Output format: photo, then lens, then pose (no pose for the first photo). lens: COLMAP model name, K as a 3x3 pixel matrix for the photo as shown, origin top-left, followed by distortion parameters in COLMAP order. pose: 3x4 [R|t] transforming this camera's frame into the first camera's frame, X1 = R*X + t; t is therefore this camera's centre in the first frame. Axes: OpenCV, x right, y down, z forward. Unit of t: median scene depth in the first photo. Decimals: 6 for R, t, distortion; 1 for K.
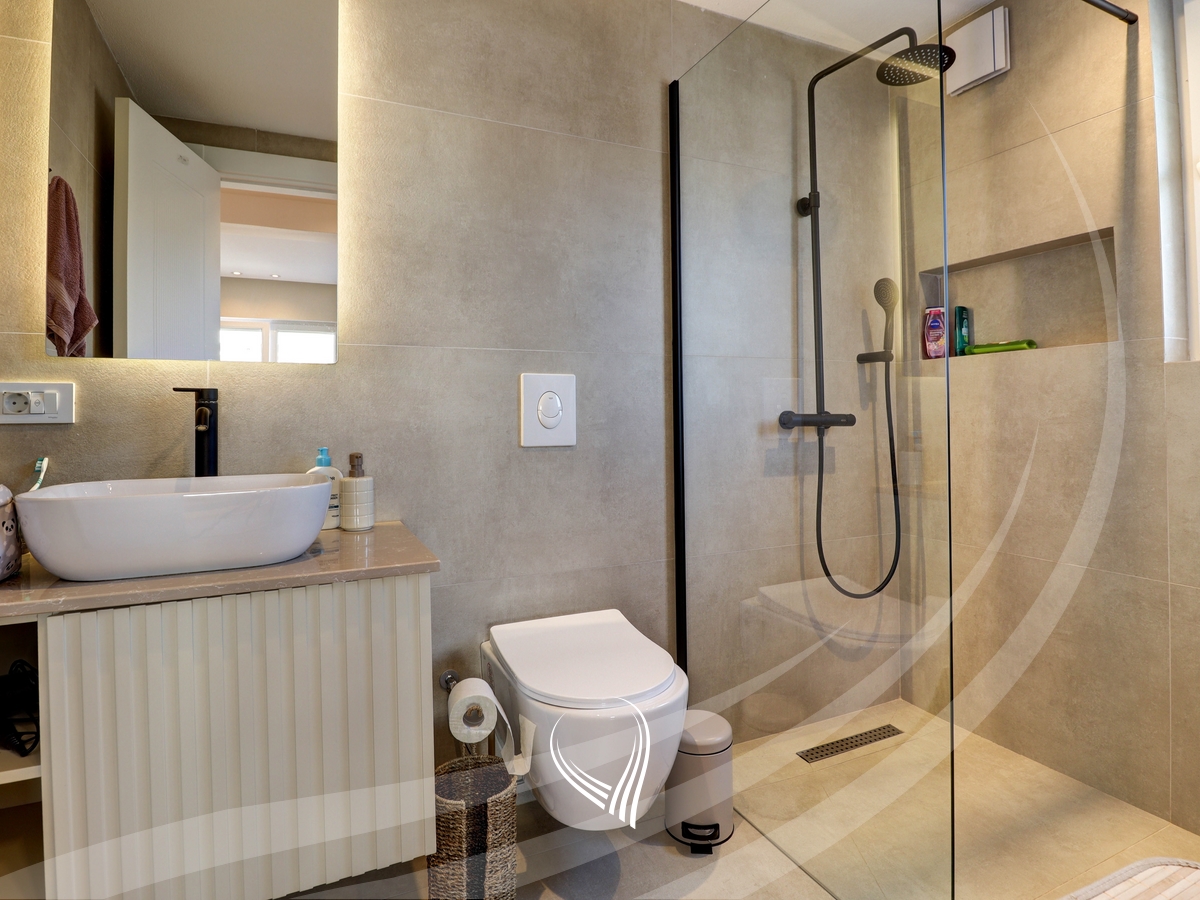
lens RADIAL K [[632.4, 0, 600.0], [0, 632.4, 450.0], [0, 0, 1]] dist [0.000563, 0.000059]
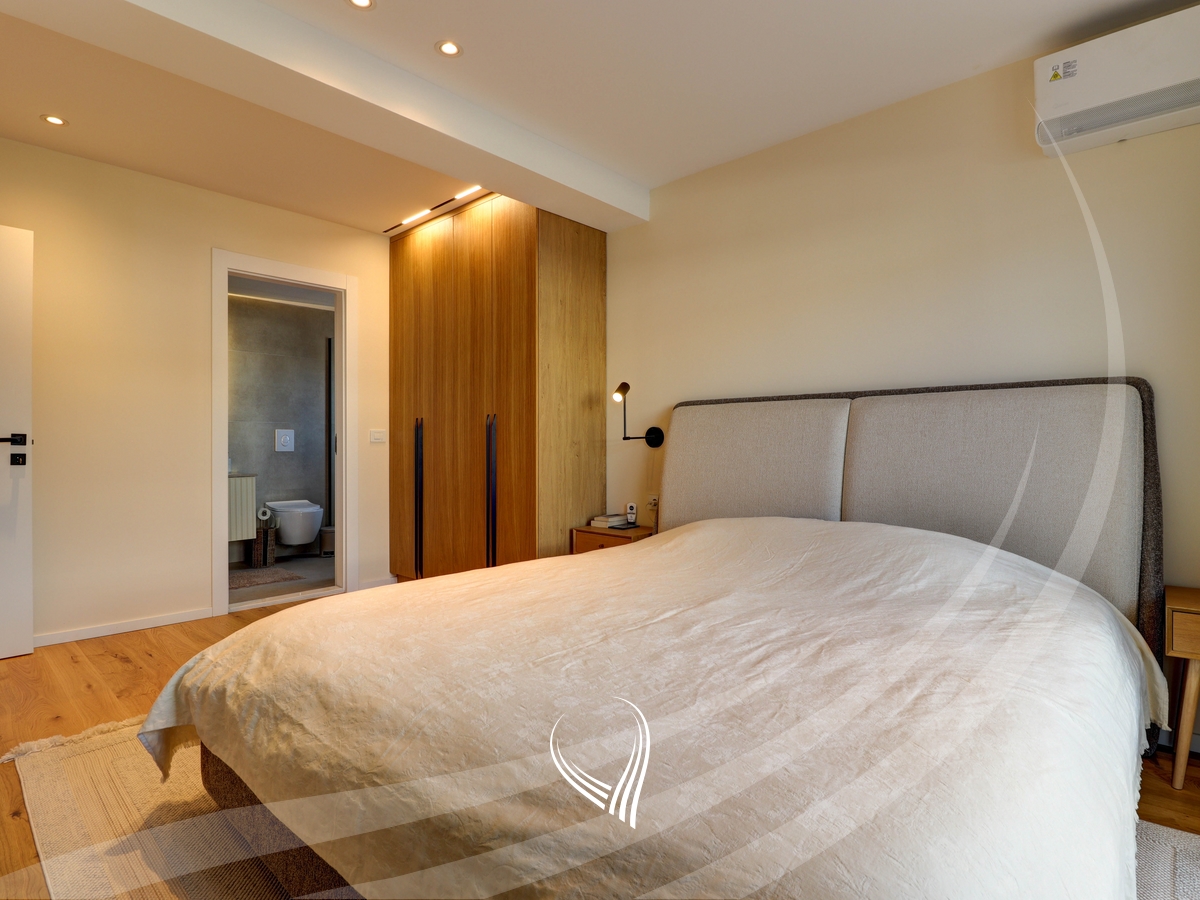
lens RADIAL K [[632.4, 0, 600.0], [0, 632.4, 450.0], [0, 0, 1]] dist [0.000563, 0.000059]
pose [[0.927987, 0.006742, 0.372552, 0.218513], [0.010139, 0.999009, -0.043336, 0.147140], [-0.372475, 0.043993, 0.926999, -2.705332]]
